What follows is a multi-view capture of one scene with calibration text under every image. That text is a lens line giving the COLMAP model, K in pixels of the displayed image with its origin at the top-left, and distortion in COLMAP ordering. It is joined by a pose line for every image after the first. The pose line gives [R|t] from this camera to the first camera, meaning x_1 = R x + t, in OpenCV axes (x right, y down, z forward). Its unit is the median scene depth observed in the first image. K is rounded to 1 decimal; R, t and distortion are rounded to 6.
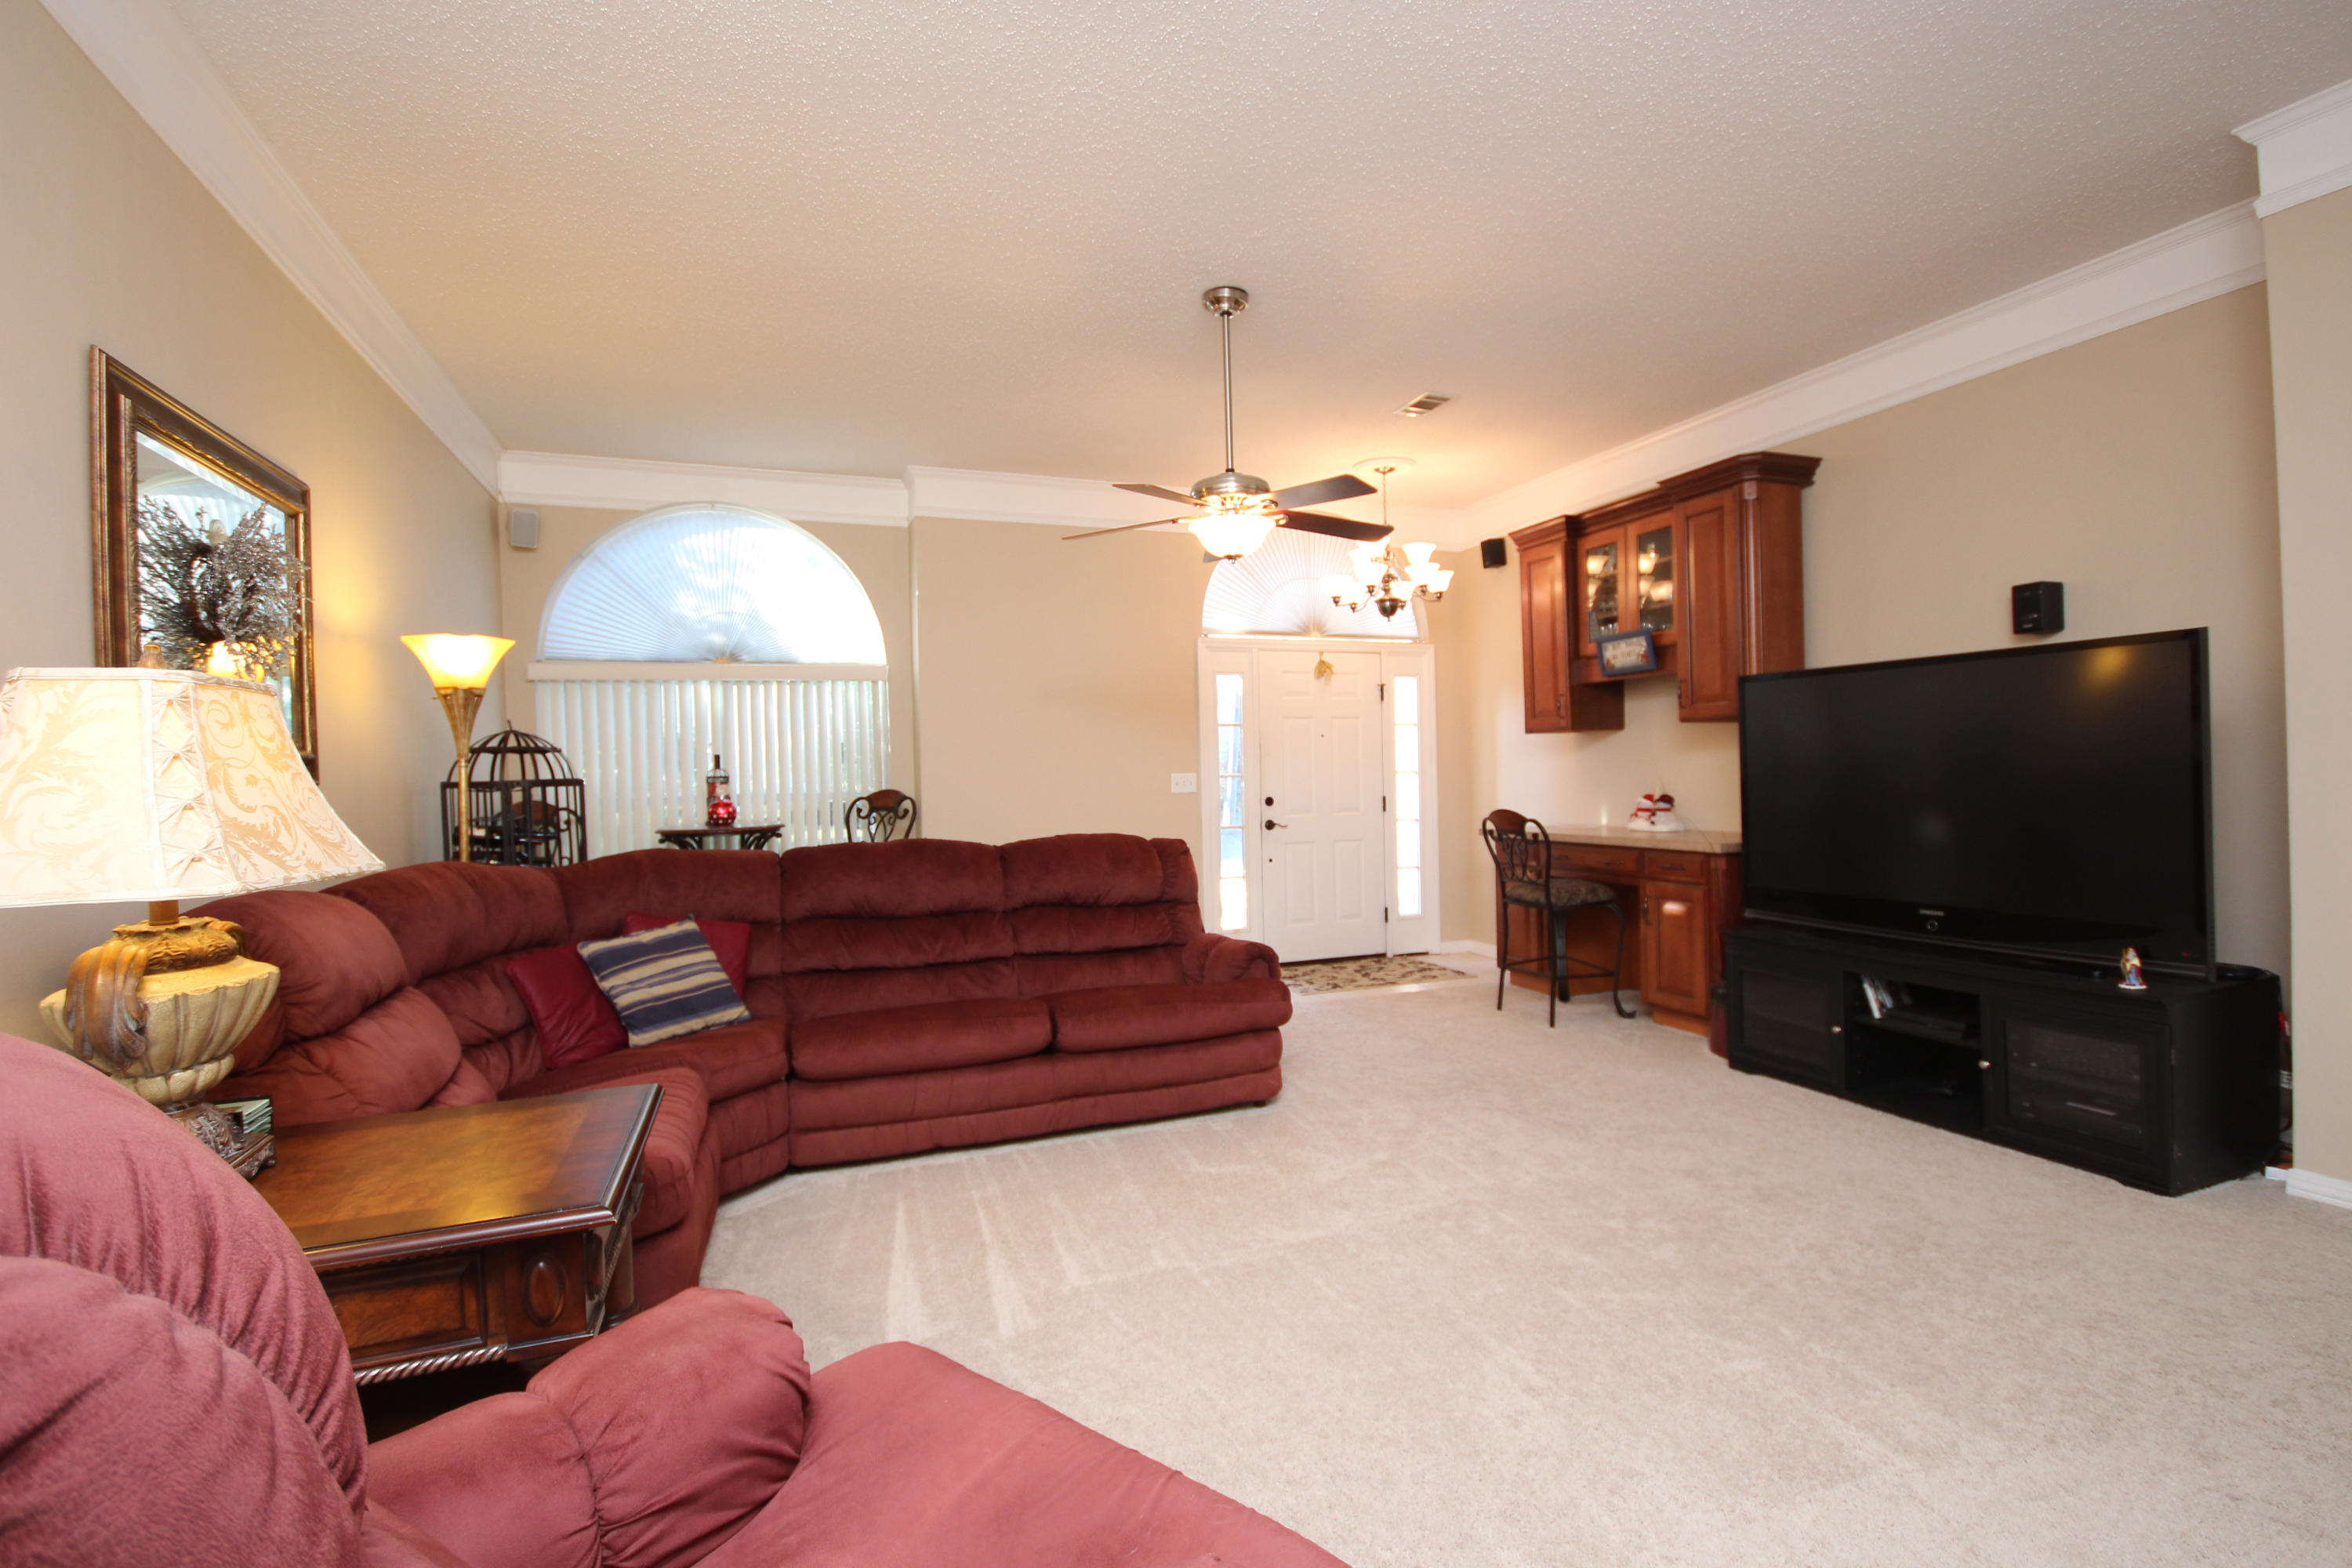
lens RADIAL K [[1087.2, 0, 1172.3], [0, 1087.2, 787.7], [0, 0, 1]] dist [-0.009053, -0.001048]
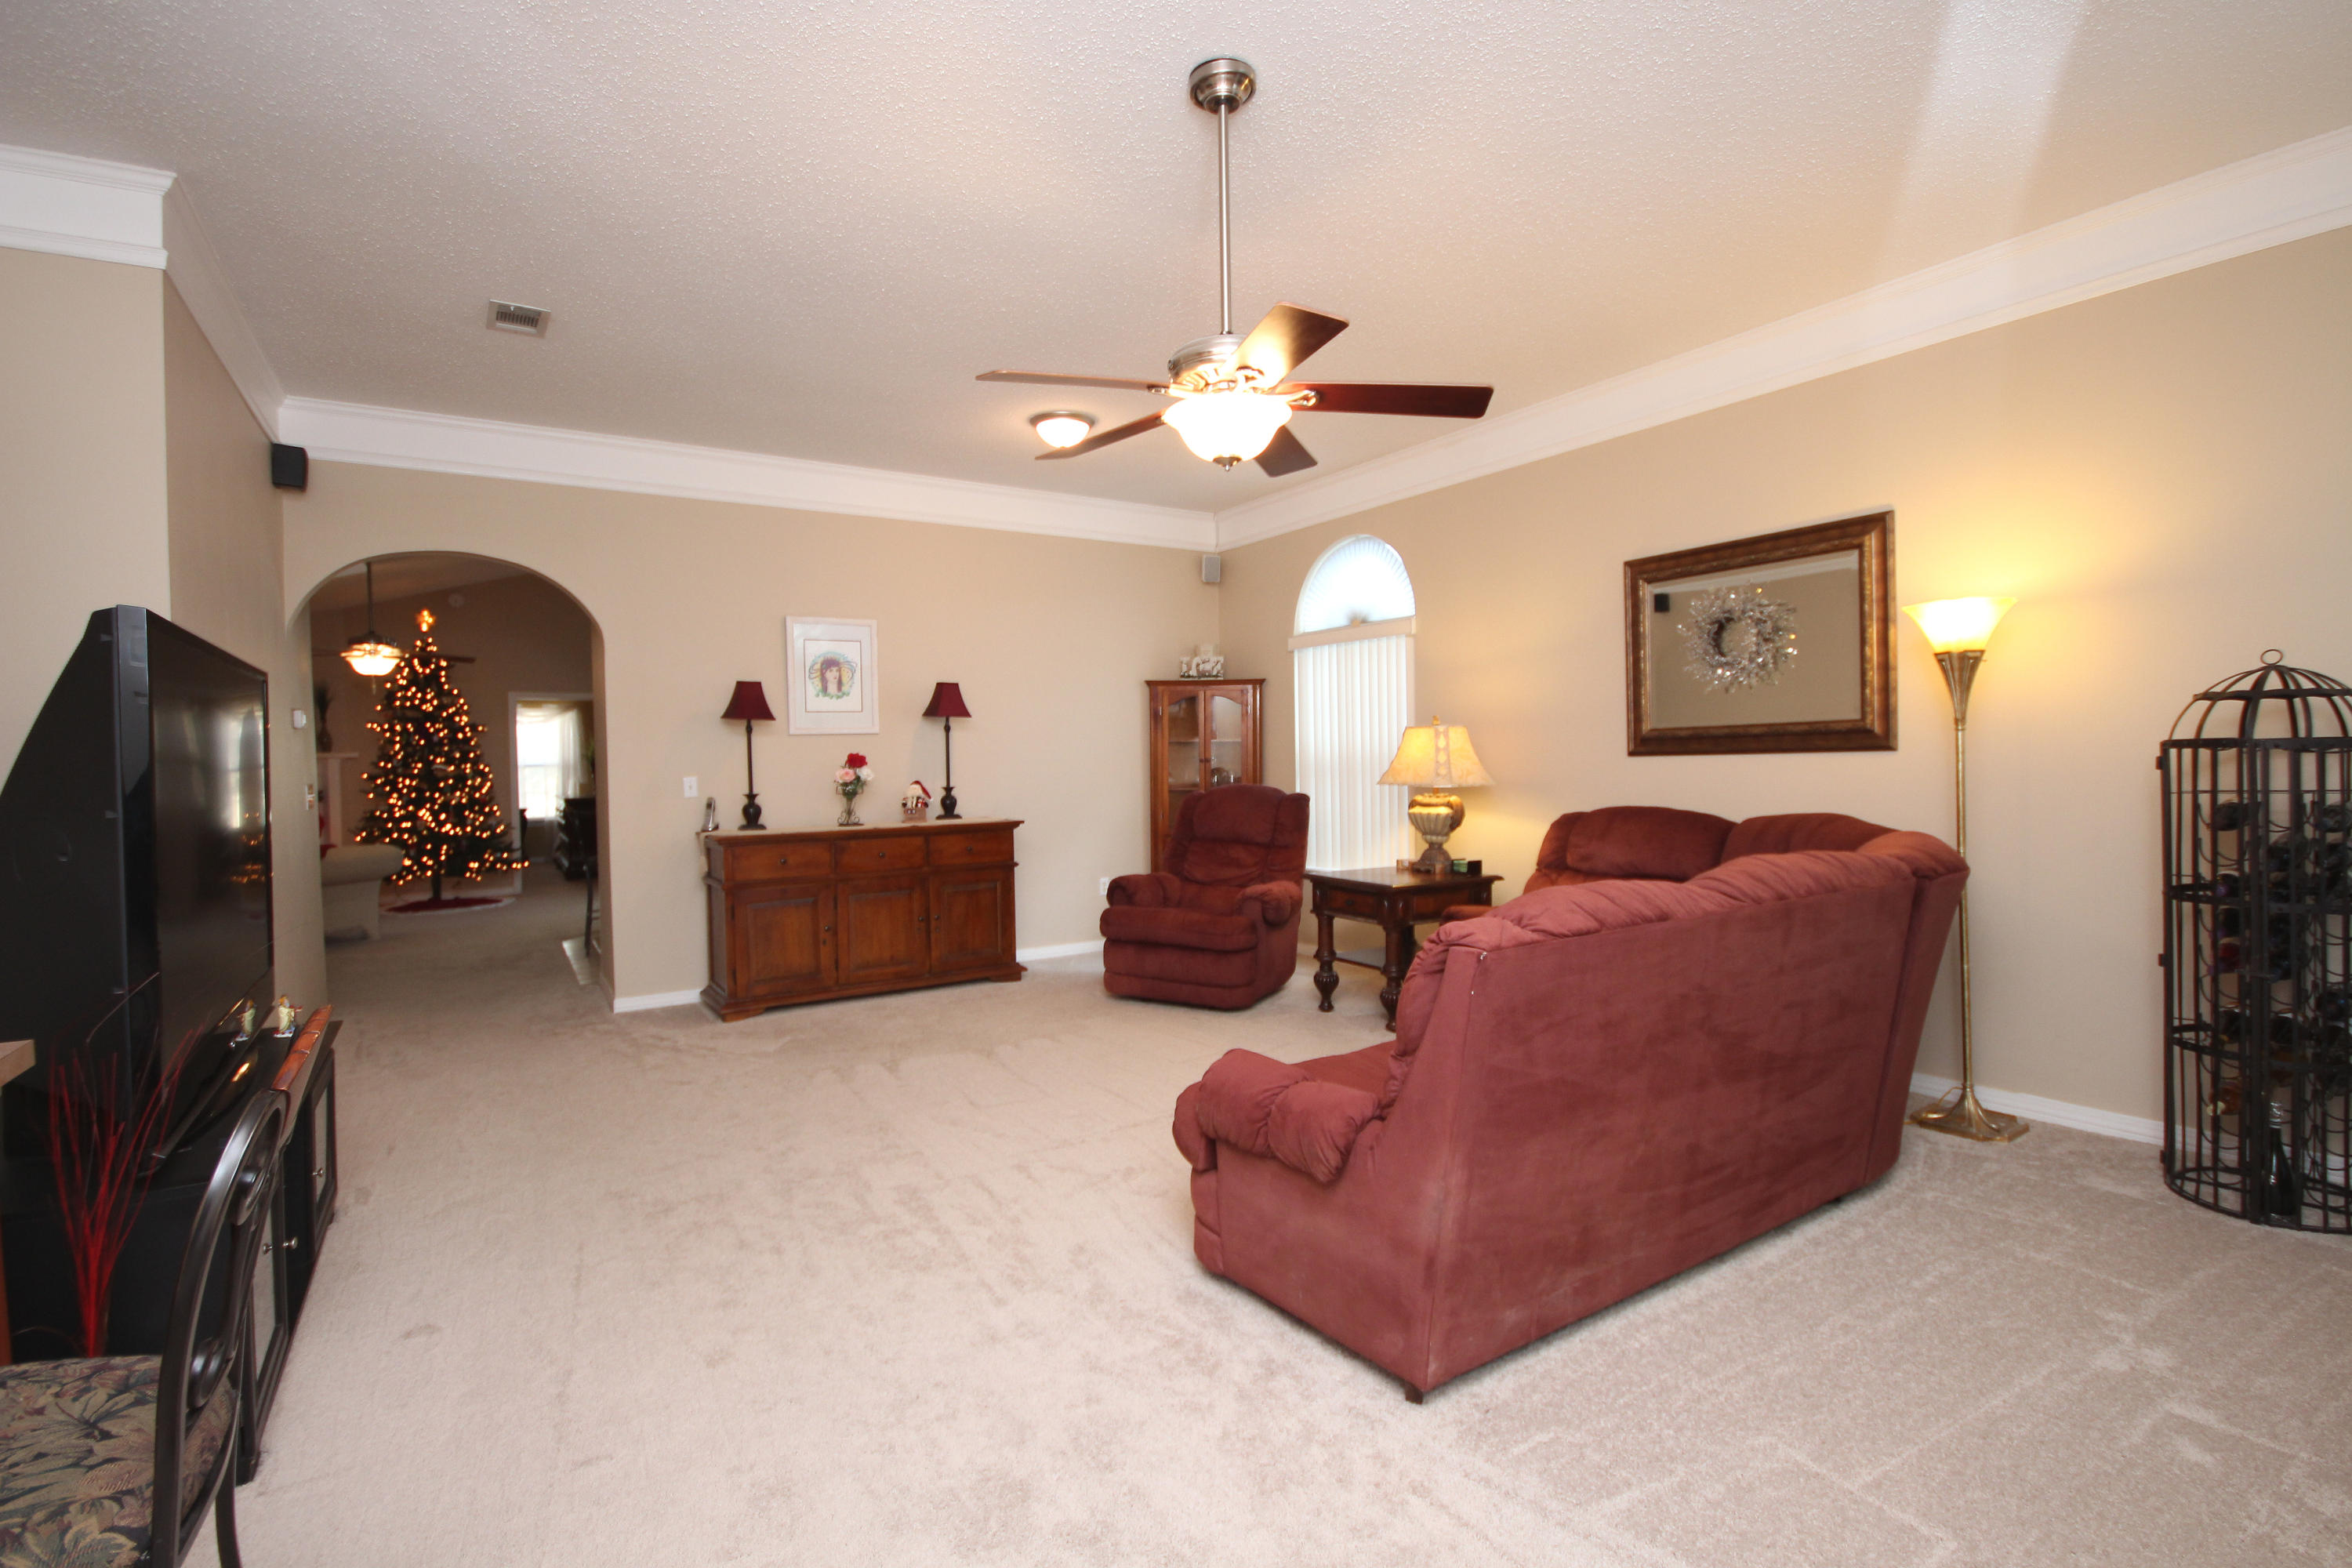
lens RADIAL K [[1087.2, 0, 1185.7], [0, 1087.2, 771.6], [0, 0, 1]] dist [-0.009053, -0.001048]
pose [[-0.980220, 0.038174, -0.194193, 0.151905], [0.033909, 0.999106, 0.025241, -0.019829], [0.194983, 0.018157, -0.980639, 1.166784]]
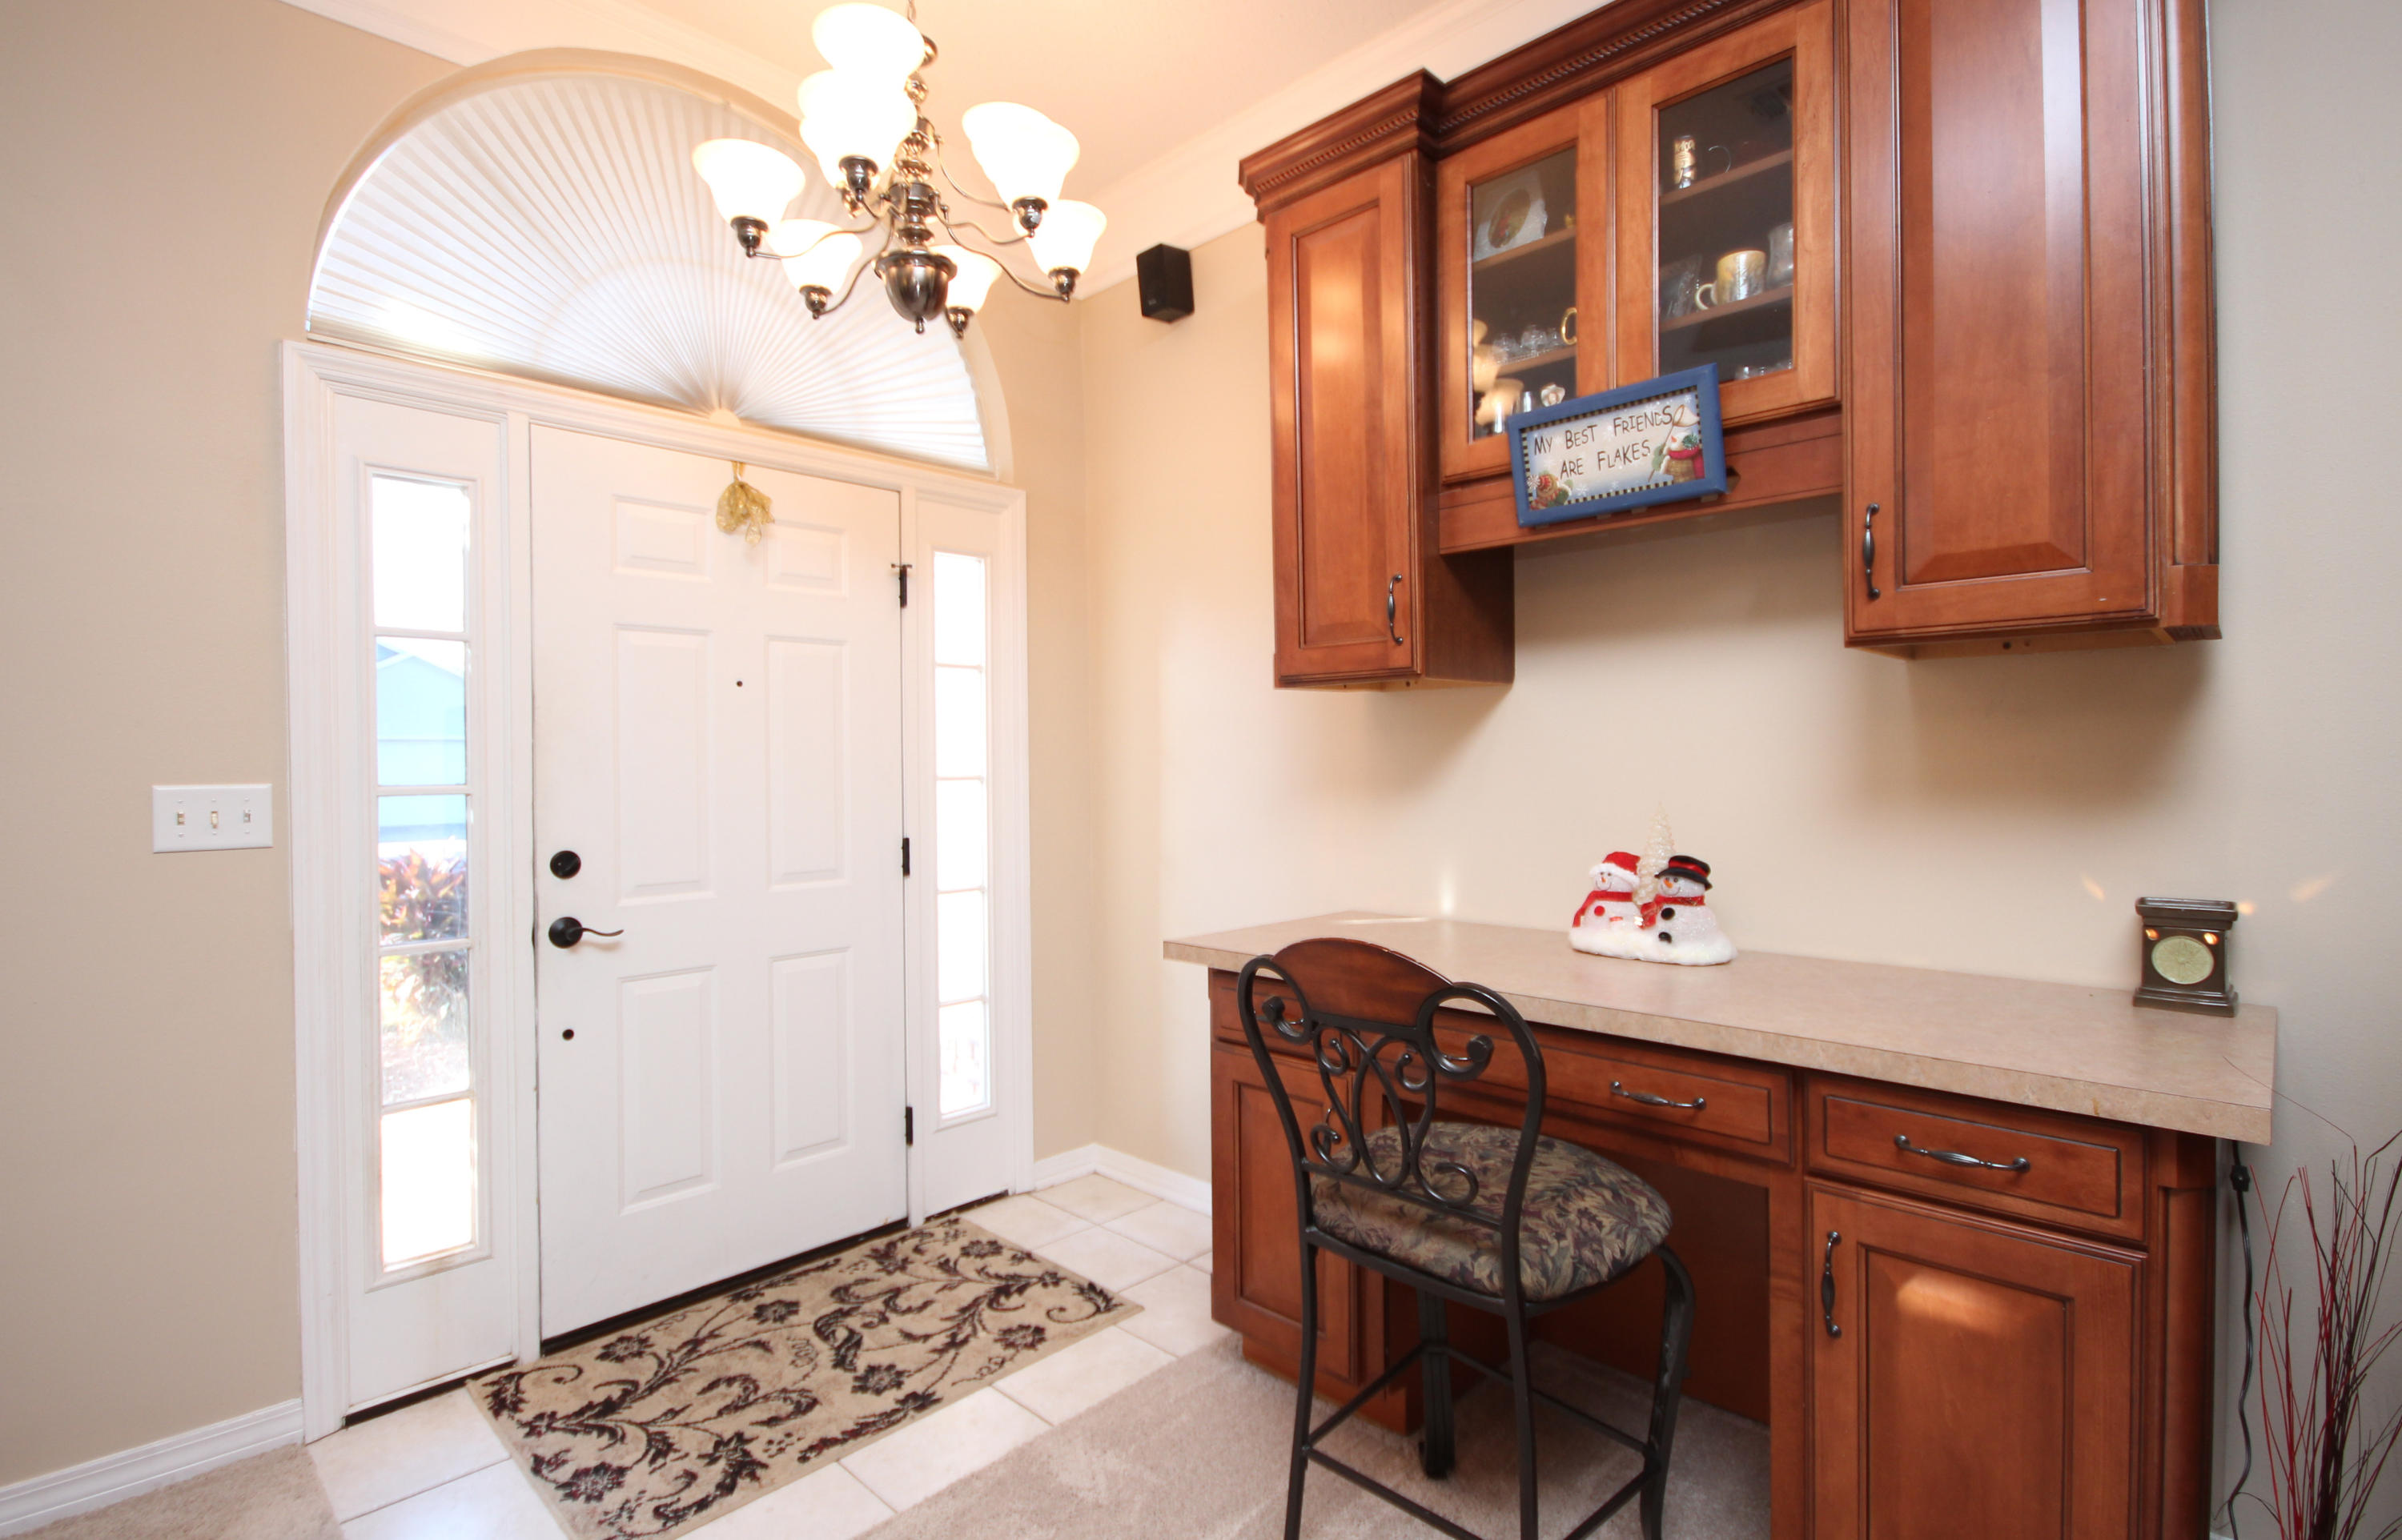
lens RADIAL K [[1097.0, 0, 1202.7], [0, 1097.0, 770.7], [0, 0, 1]] dist [0.000797, -0.000102]
pose [[0.901331, 0.009403, 0.433029, 0.144555], [-0.005890, 0.999938, -0.009452, -0.017599], [-0.433092, 0.005969, 0.901330, 0.718282]]
